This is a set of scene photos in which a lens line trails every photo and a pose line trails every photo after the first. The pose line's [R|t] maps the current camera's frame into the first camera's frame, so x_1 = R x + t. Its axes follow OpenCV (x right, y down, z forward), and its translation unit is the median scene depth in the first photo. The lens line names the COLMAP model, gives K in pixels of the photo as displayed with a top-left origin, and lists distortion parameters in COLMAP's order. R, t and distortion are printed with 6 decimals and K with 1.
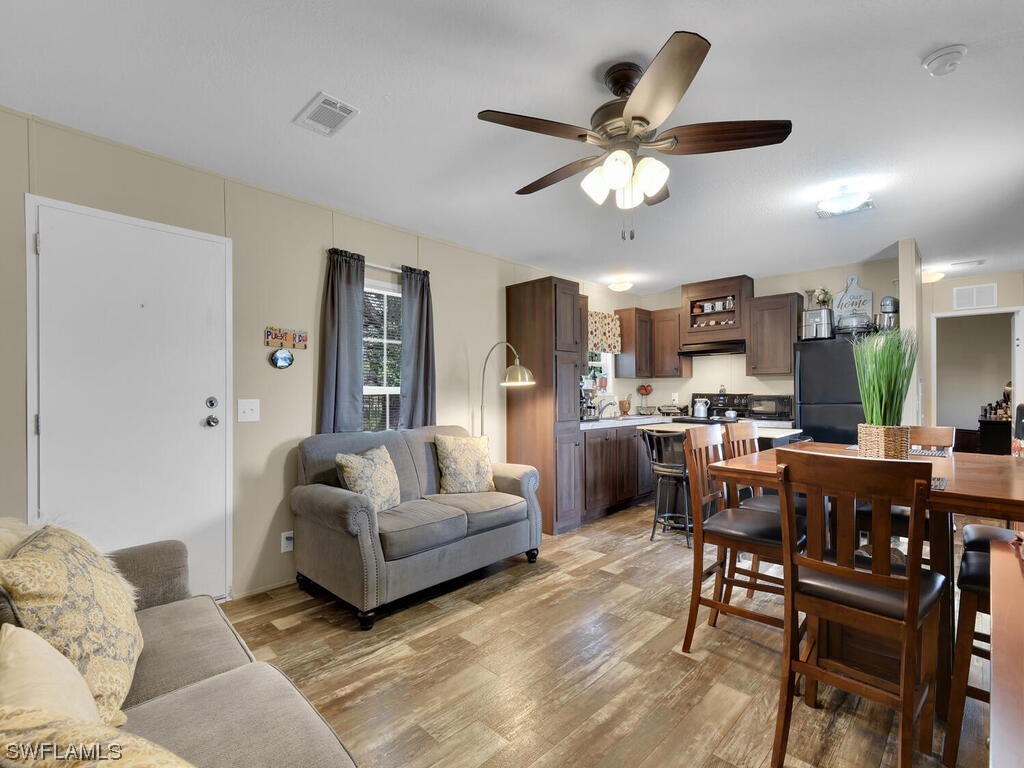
lens RADIAL K [[467.1, 0, 501.4], [0, 467.1, 386.2], [0, 0, 1]] dist [0.000756, -0.000233]
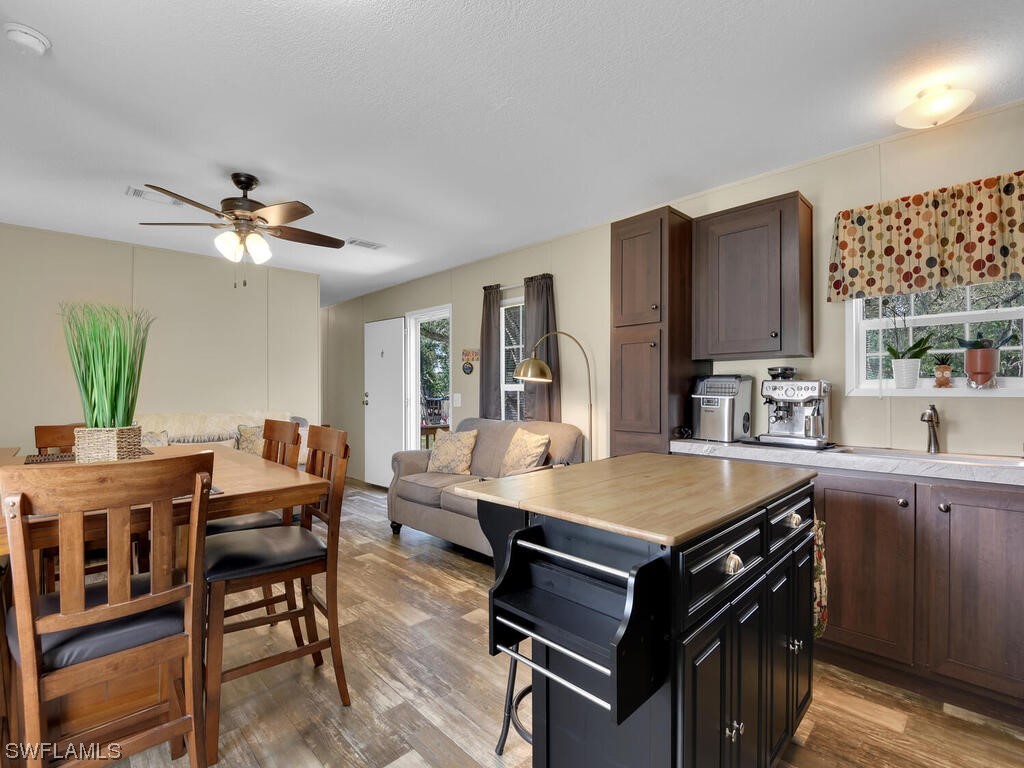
lens RADIAL K [[467.1, 0, 501.4], [0, 467.1, 386.2], [0, 0, 1]] dist [0.000756, -0.000233]
pose [[-0.001262, -0.025408, -0.999676, 0.624722], [-0.002976, 0.999673, -0.025404, 0.022731], [0.999995, 0.002943, -0.001337, 0.641447]]
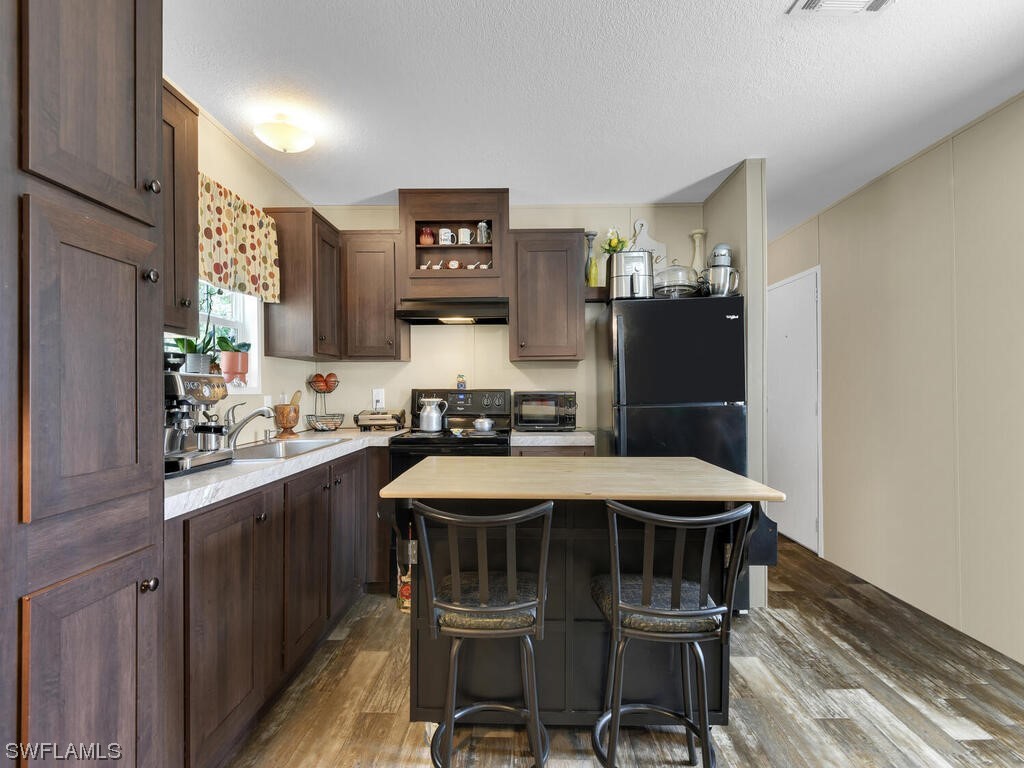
lens RADIAL K [[467.1, 0, 501.4], [0, 467.1, 386.2], [0, 0, 1]] dist [0.000756, -0.000233]
pose [[0.717915, 0.003935, 0.696119, 0.098277], [-0.006435, 0.999979, 0.000983, 0.011161], [-0.696101, -0.005185, 0.717926, 0.548864]]
